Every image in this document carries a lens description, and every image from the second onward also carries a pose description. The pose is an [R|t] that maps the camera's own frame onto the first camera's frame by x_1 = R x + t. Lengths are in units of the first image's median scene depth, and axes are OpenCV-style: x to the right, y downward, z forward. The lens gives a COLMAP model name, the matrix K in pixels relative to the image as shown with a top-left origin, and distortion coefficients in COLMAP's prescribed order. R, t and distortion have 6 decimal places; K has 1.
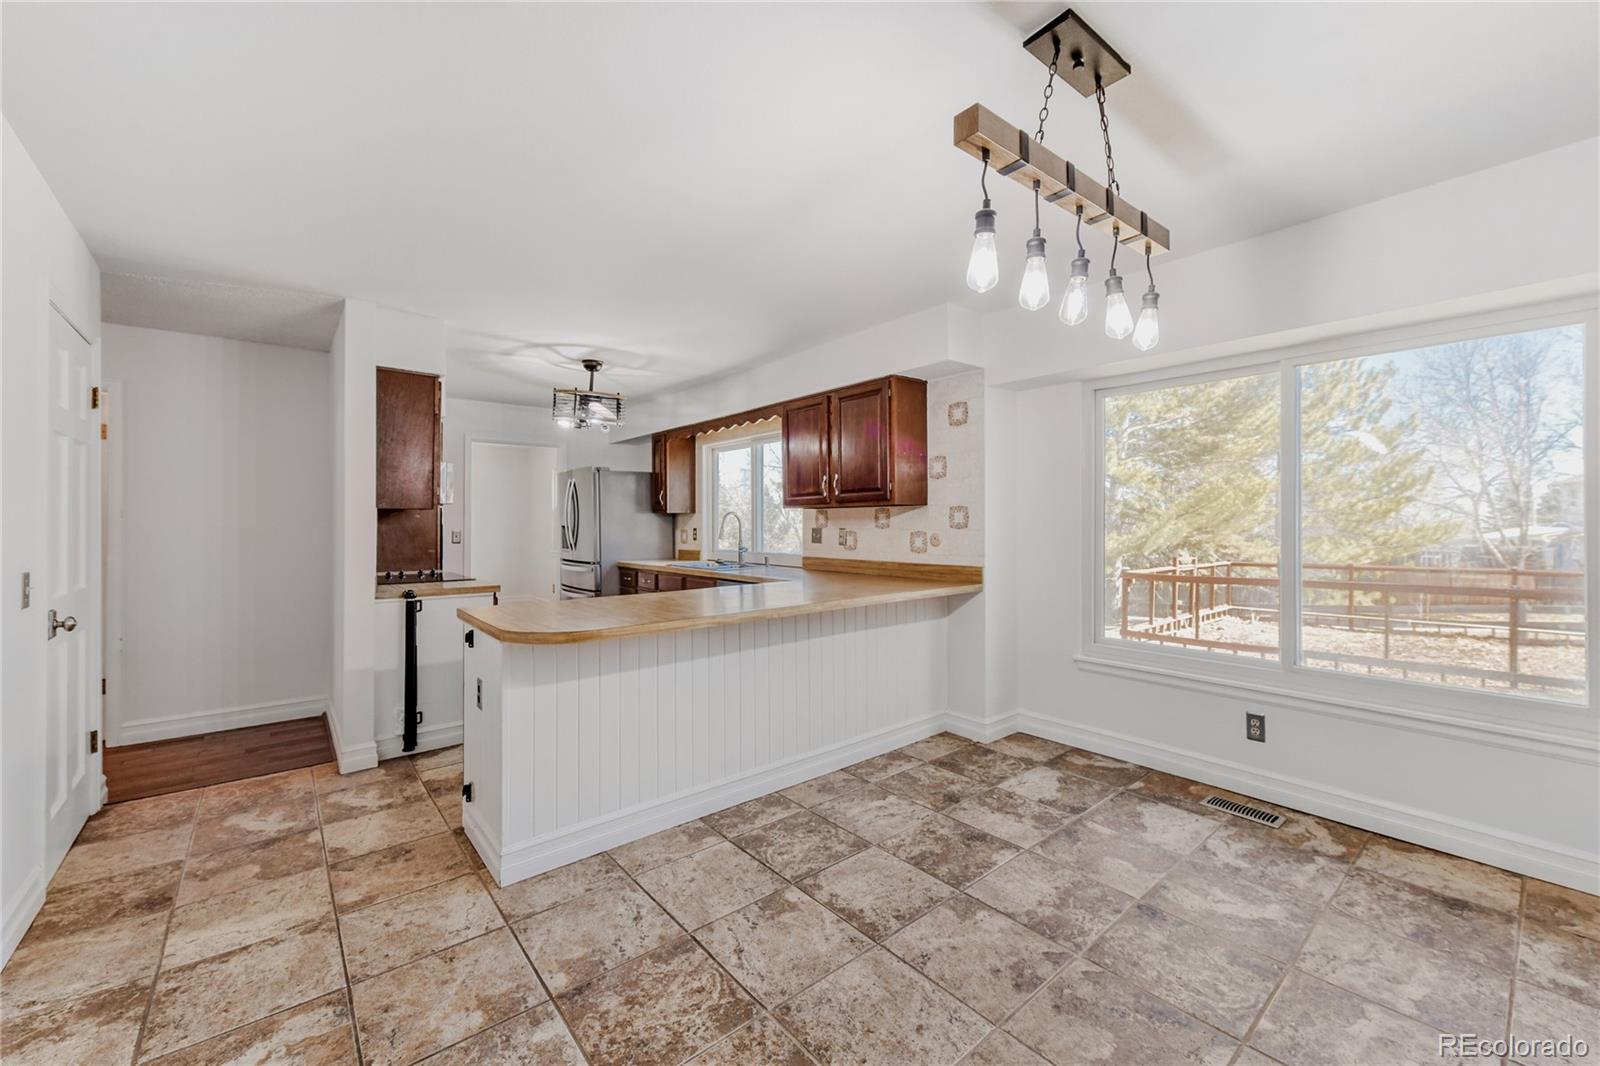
lens RADIAL K [[637.0, 0, 807.5], [0, 637.0, 516.7], [0, 0, 1]] dist [0.006325, -0.002559]
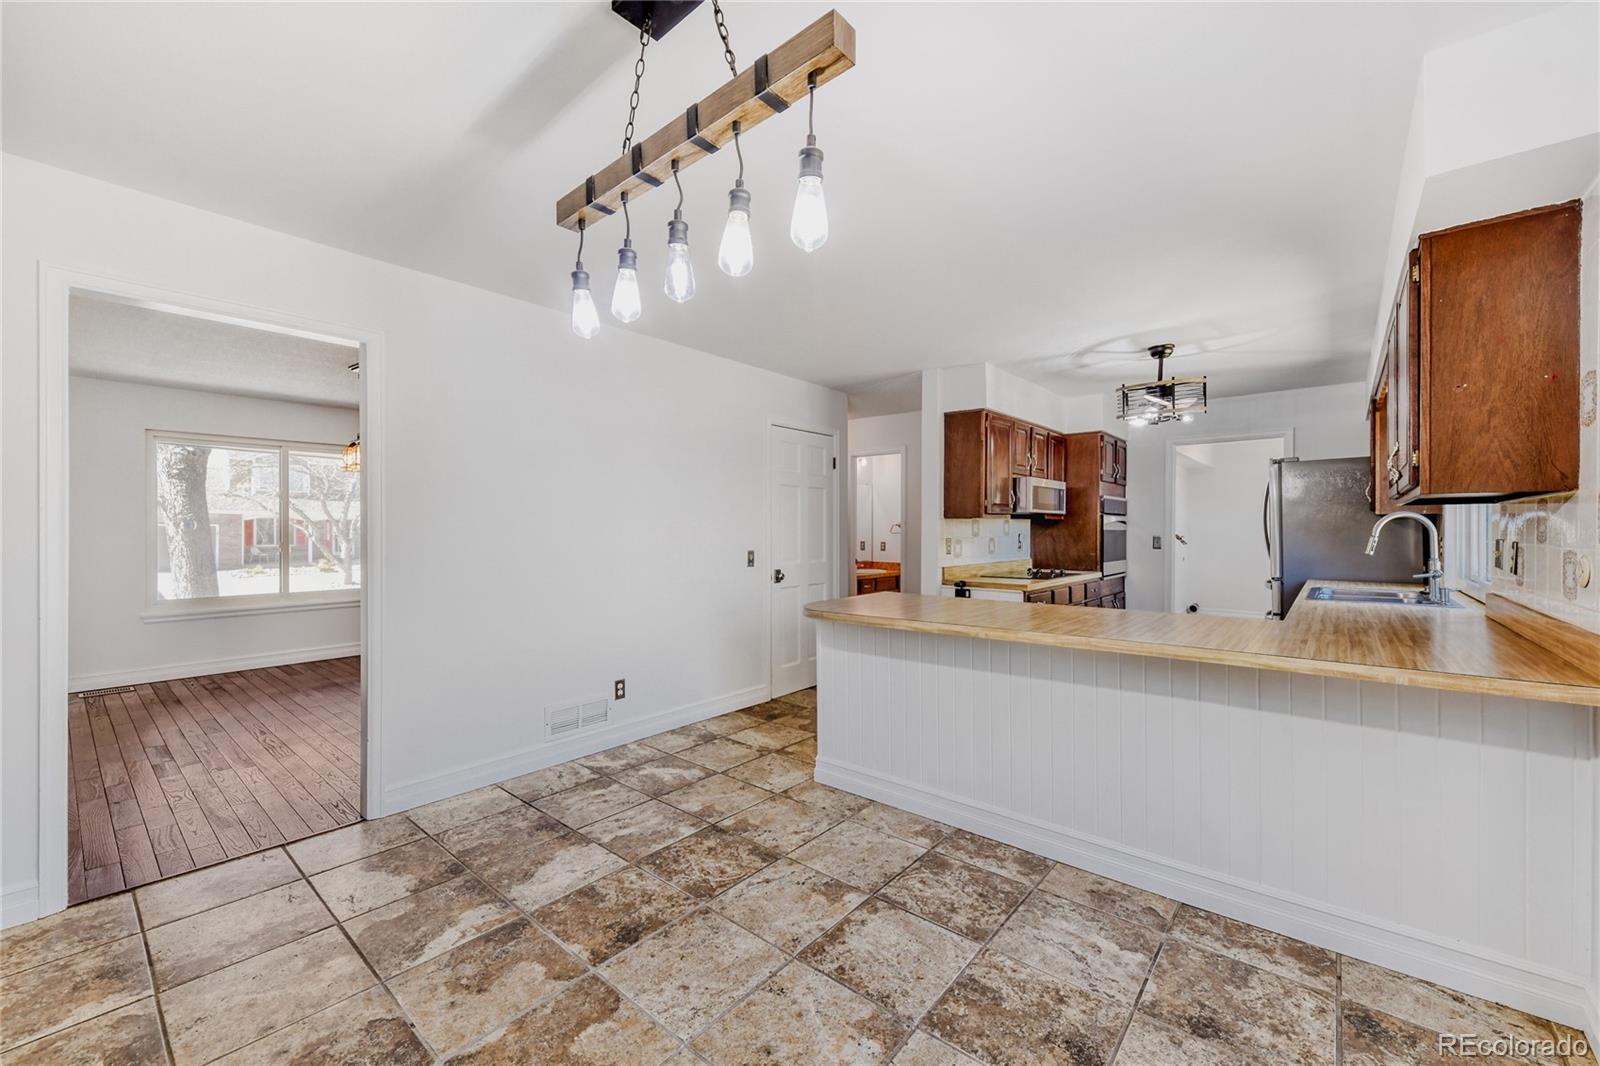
lens RADIAL K [[637.0, 0, 804.6], [0, 637.0, 530.1], [0, 0, 1]] dist [0.006325, -0.002559]
pose [[0.166294, 0.004885, -0.986064, 0.952713], [0.007824, 0.999950, 0.006273, 0.003365], [0.986045, -0.008758, 0.166247, 0.755797]]
